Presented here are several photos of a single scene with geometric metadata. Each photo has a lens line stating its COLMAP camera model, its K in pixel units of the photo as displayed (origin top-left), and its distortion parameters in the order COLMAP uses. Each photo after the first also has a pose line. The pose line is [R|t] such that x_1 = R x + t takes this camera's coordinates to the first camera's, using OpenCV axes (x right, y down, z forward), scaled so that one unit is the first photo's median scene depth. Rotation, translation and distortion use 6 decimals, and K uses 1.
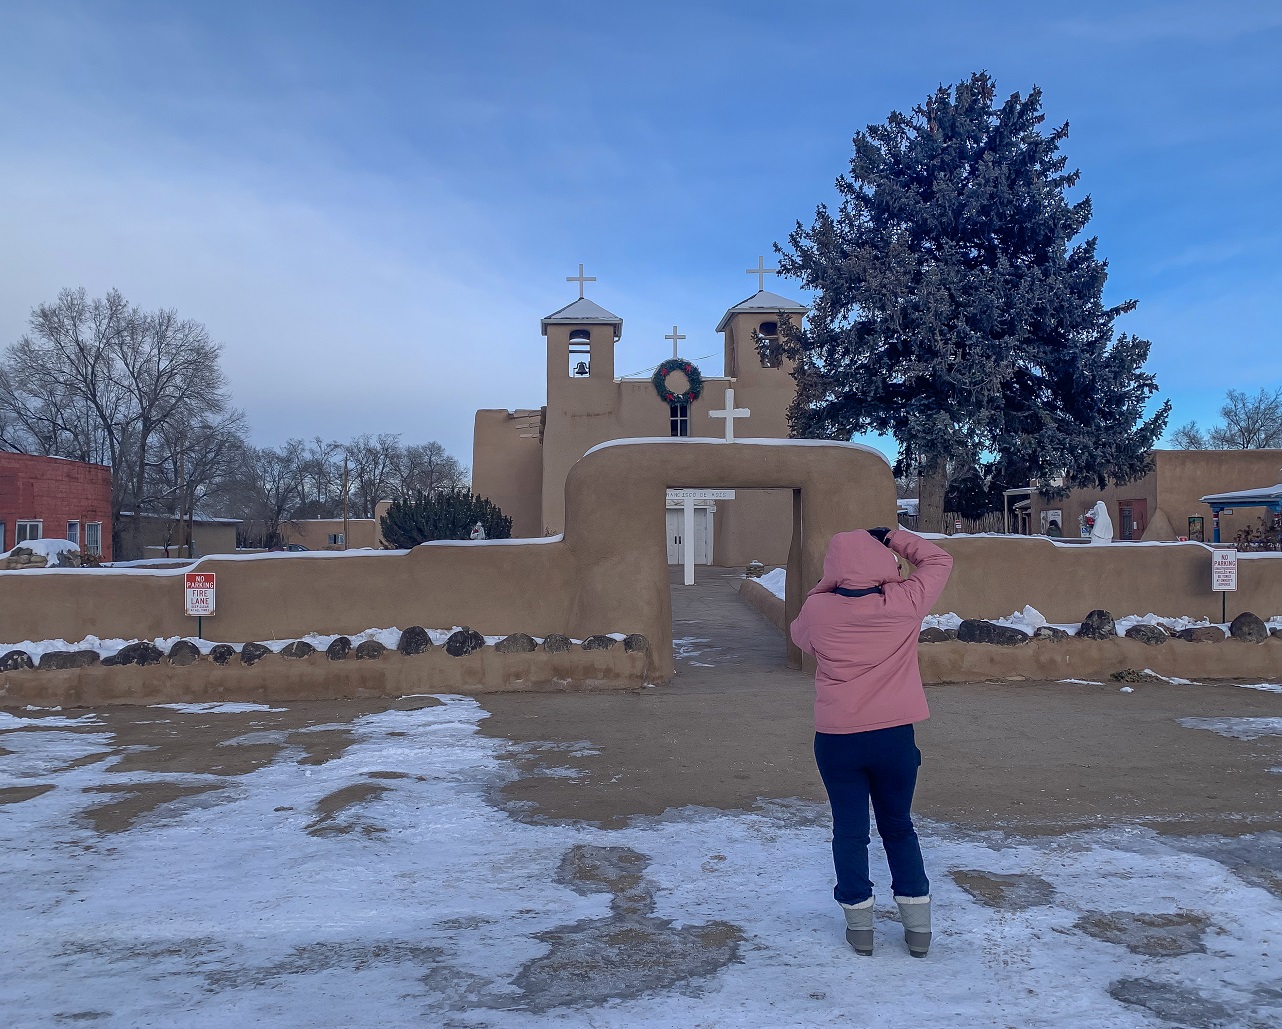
lens RADIAL K [[1598.1, 0, 641.0], [0, 1598.1, 514.5], [0, 0, 1]] dist [-0.005391, -0.016950]
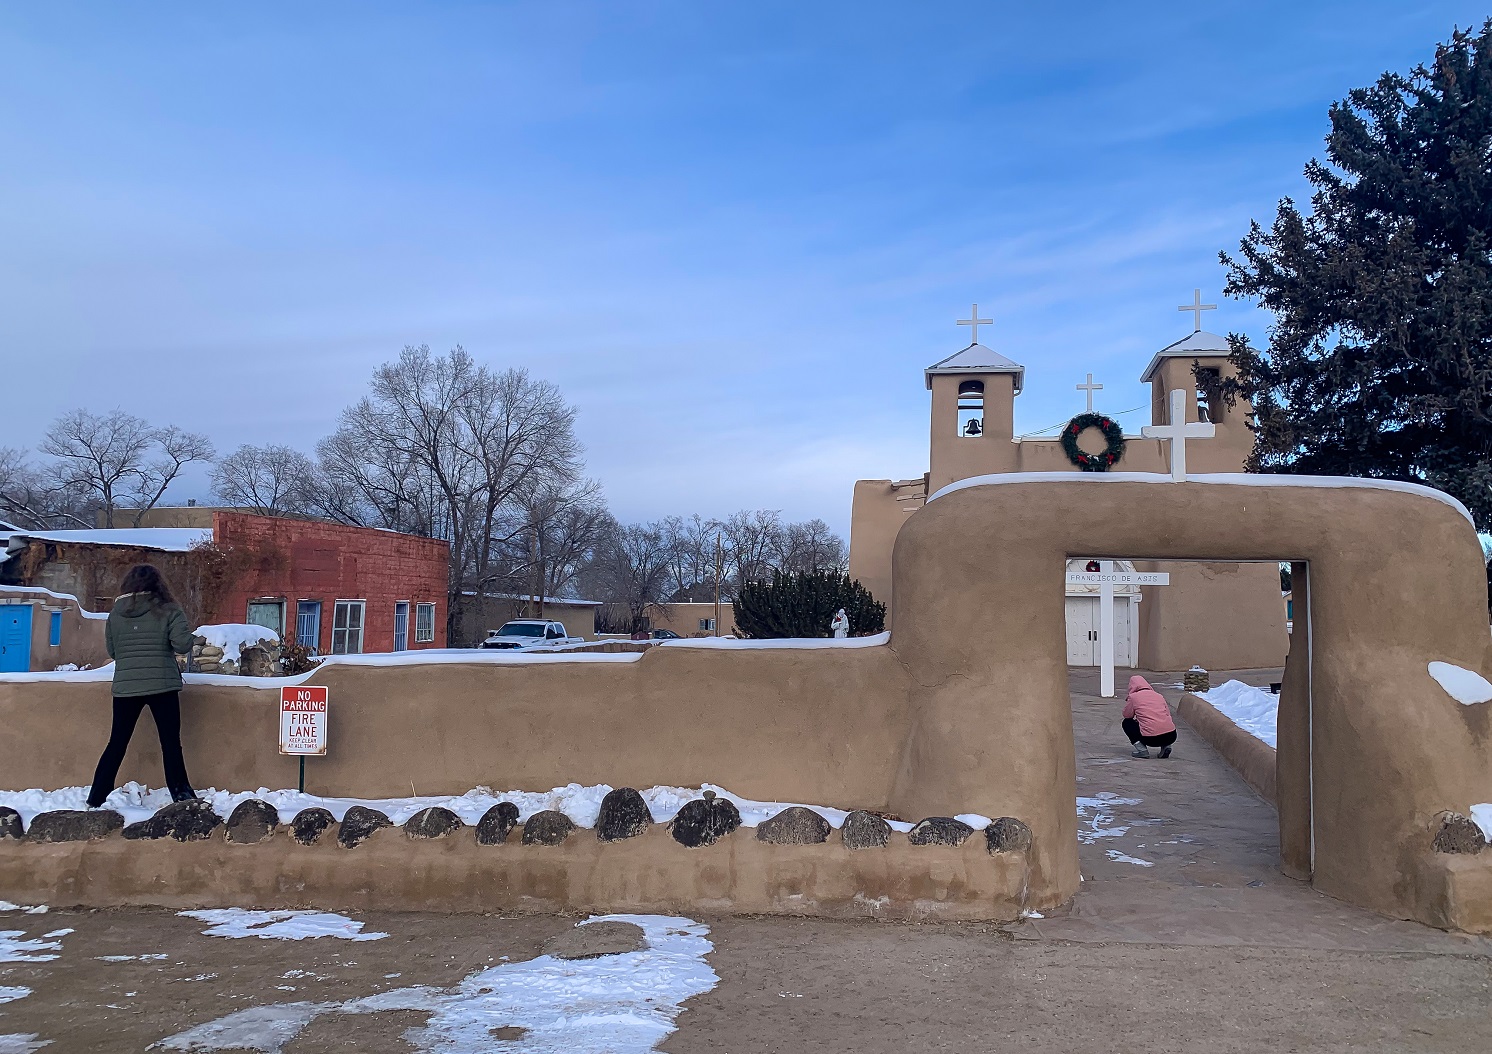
lens RADIAL K [[1599.9, 0, 745.2], [0, 1599.9, 493.3], [0, 0, 1]] dist [0.085023, -0.204503]
pose [[0.981802, 0.001712, -0.189902, 0.006387], [-0.014449, 0.997734, -0.065709, 0.000207], [0.189359, 0.067257, 0.979602, 0.212855]]
